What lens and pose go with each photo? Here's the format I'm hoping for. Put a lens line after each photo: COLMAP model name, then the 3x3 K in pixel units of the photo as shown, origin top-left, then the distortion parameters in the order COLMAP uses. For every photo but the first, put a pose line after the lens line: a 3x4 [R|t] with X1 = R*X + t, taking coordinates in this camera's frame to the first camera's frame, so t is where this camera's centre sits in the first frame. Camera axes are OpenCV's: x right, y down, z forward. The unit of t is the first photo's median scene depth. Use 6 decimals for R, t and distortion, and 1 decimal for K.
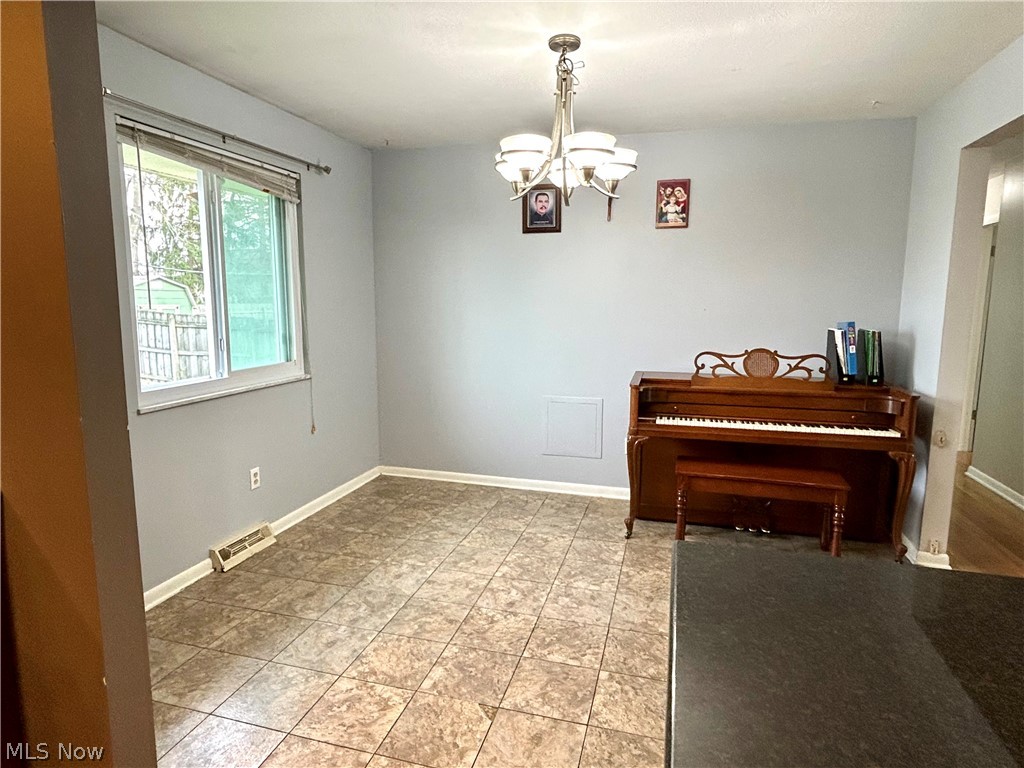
lens RADIAL K [[590.8, 0, 509.4], [0, 590.8, 382.0], [0, 0, 1]] dist [-0.001133, -0.001715]
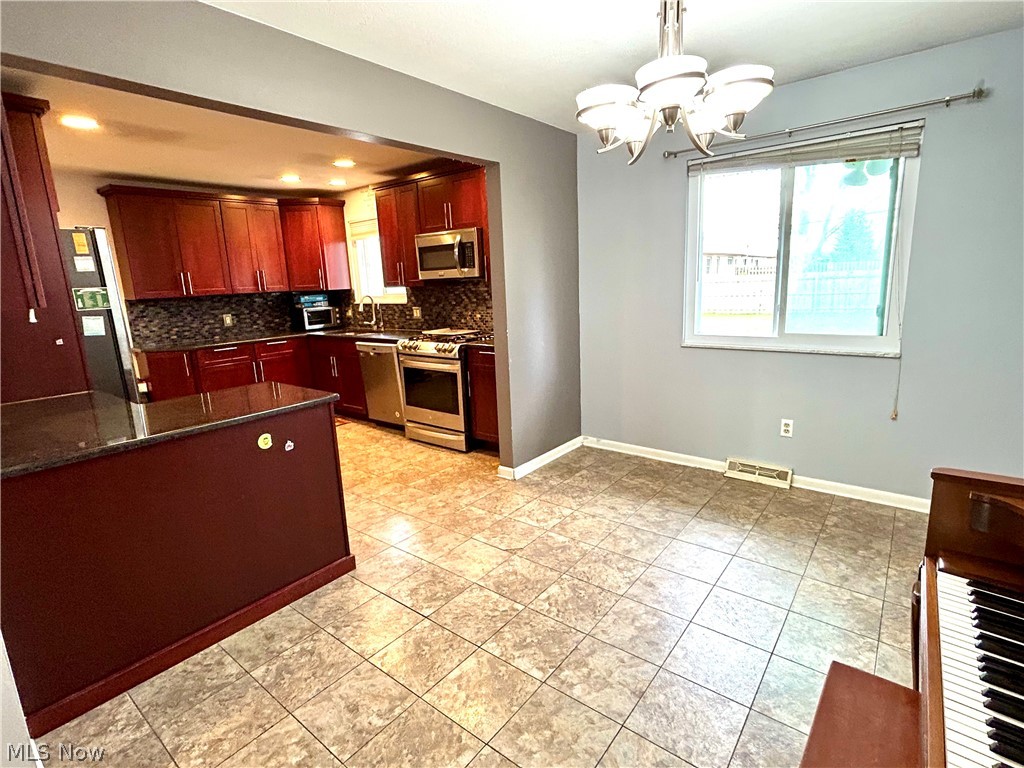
lens RADIAL K [[507.8, 0, 512.3], [0, 507.8, 381.3], [0, 0, 1]] dist [-0.002365, -0.000809]
pose [[-0.382661, 0.193350, -0.903430, 0.688122], [-0.092148, 0.964993, 0.245556, -0.125816], [0.919282, 0.177214, -0.351449, 0.880218]]
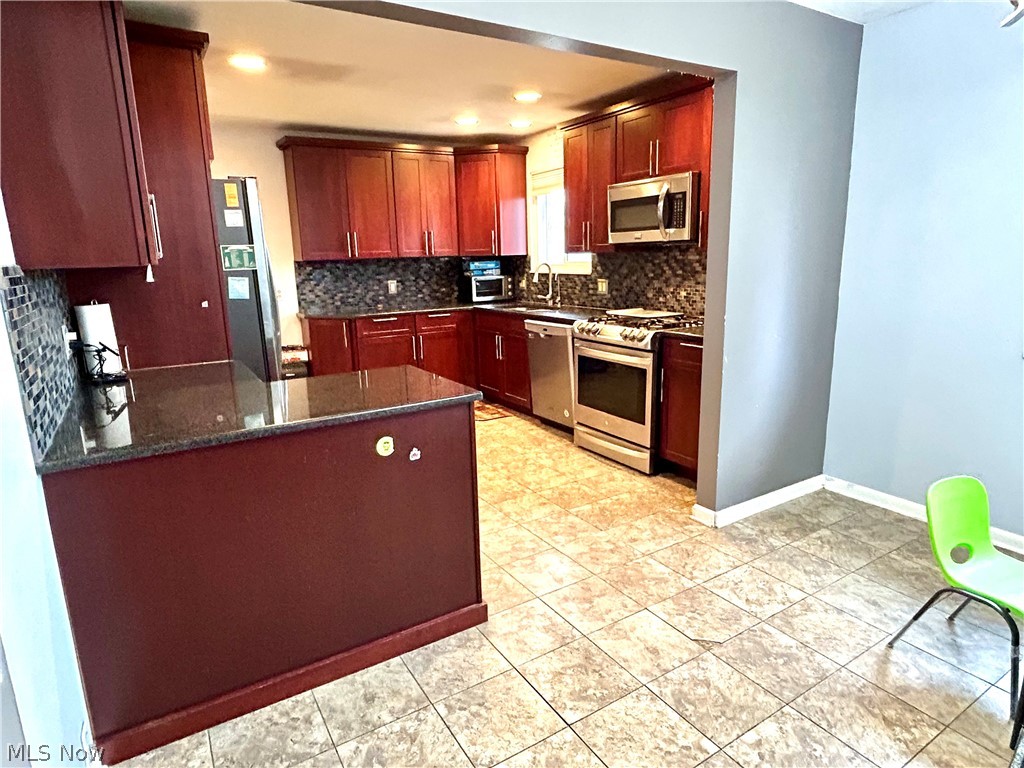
lens RADIAL K [[590.8, 0, 511.2], [0, 590.8, 383.3], [0, 0, 1]] dist [-0.001133, -0.001715]
pose [[-0.672818, 0.169815, -0.720055, 0.557125], [-0.083809, 0.949538, 0.302247, -0.108590], [0.735046, 0.263704, -0.624634, 0.811571]]
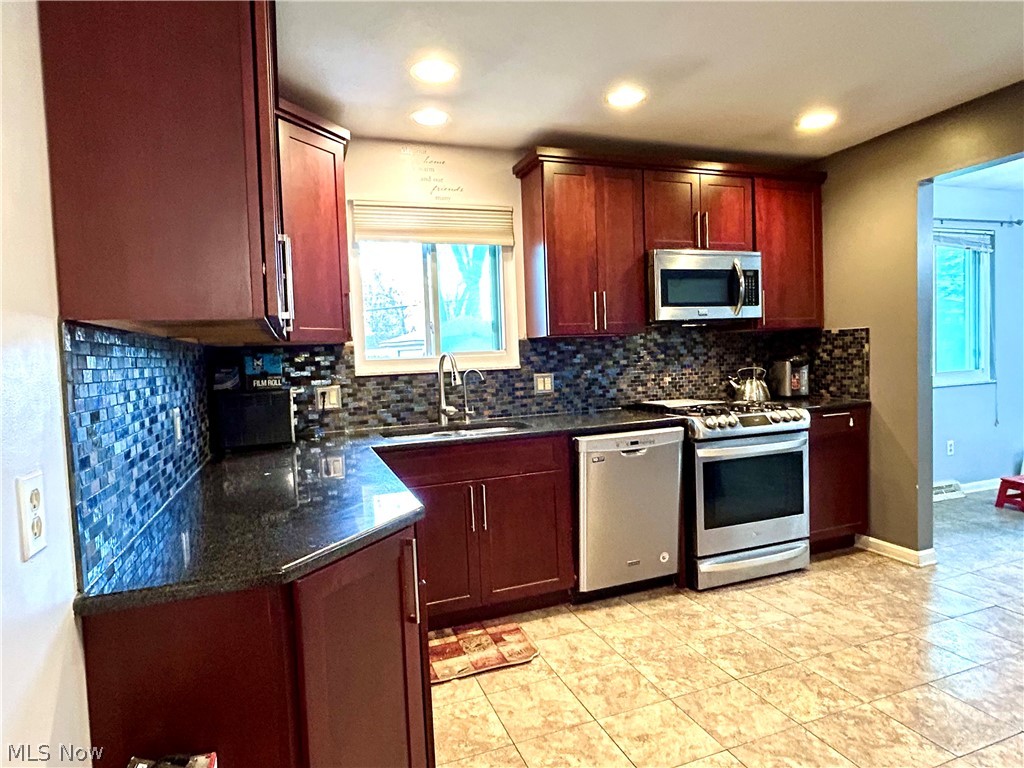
lens RADIAL K [[590.8, 0, 509.5], [0, 590.8, 383.5], [0, 0, 1]] dist [-0.001133, -0.001715]
pose [[0.590740, 0.011951, -0.806774, 0.094518], [-0.071853, 0.996697, -0.037848, 0.145004], [0.803656, 0.080327, 0.589647, -0.749395]]
